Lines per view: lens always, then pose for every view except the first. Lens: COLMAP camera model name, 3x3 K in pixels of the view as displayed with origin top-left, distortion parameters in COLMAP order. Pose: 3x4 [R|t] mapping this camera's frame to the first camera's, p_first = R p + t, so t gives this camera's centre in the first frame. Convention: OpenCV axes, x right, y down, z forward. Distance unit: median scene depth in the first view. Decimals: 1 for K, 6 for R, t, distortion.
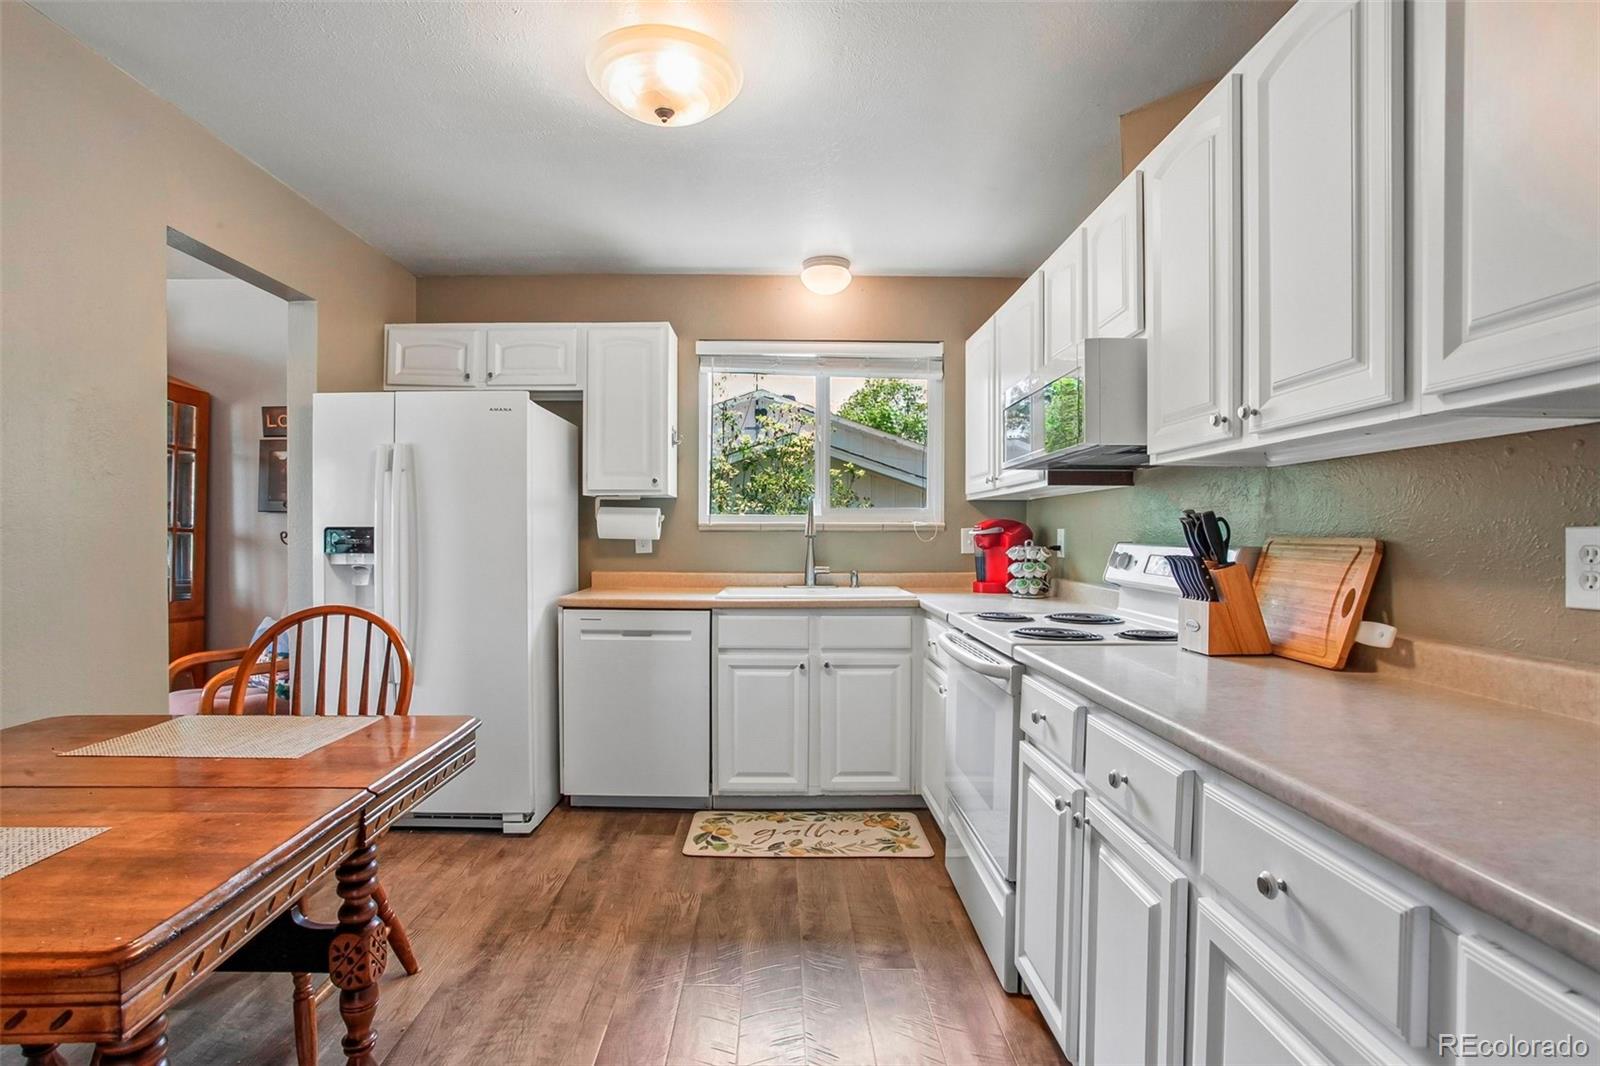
lens RADIAL K [[805.3, 0, 799.5], [0, 805.3, 549.1], [0, 0, 1]] dist [-0.074447, 0.034706]
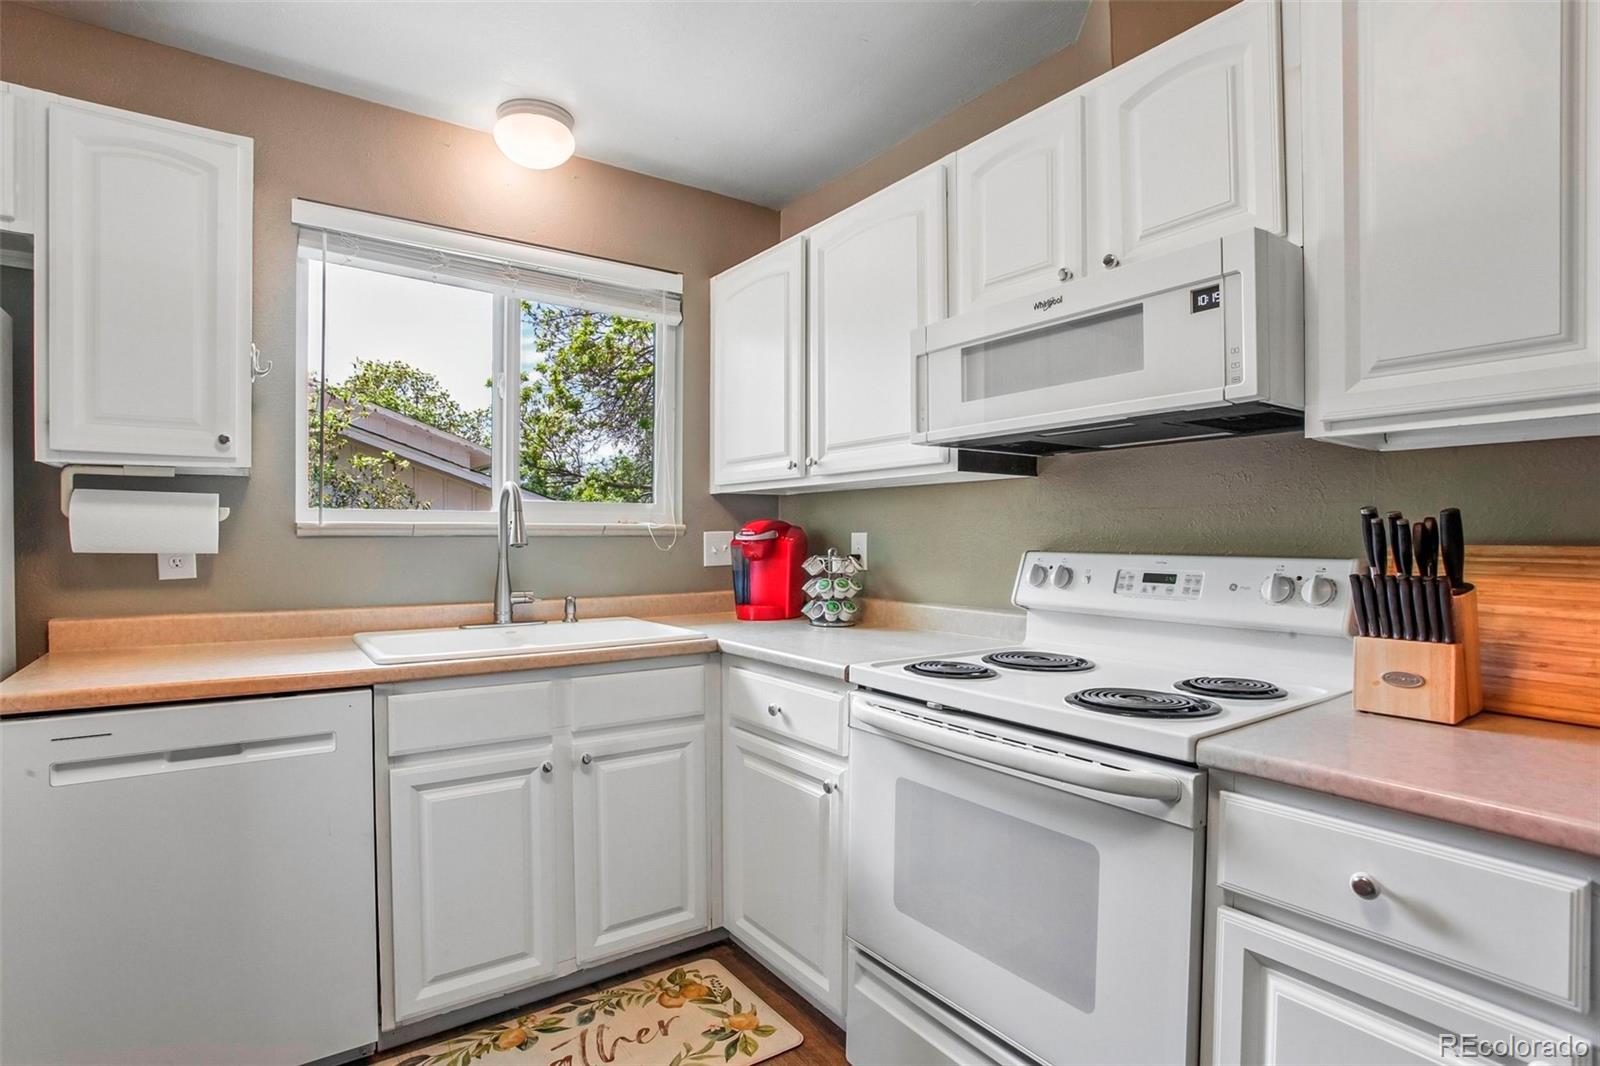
lens RADIAL K [[805.3, 0, 799.5], [0, 805.3, 549.1], [0, 0, 1]] dist [-0.074447, 0.034706]
pose [[0.831382, -0.011210, 0.555588, -0.158733], [0.013098, 0.999914, 0.000576, -0.011119], [-0.555547, 0.006798, 0.831457, 0.402114]]
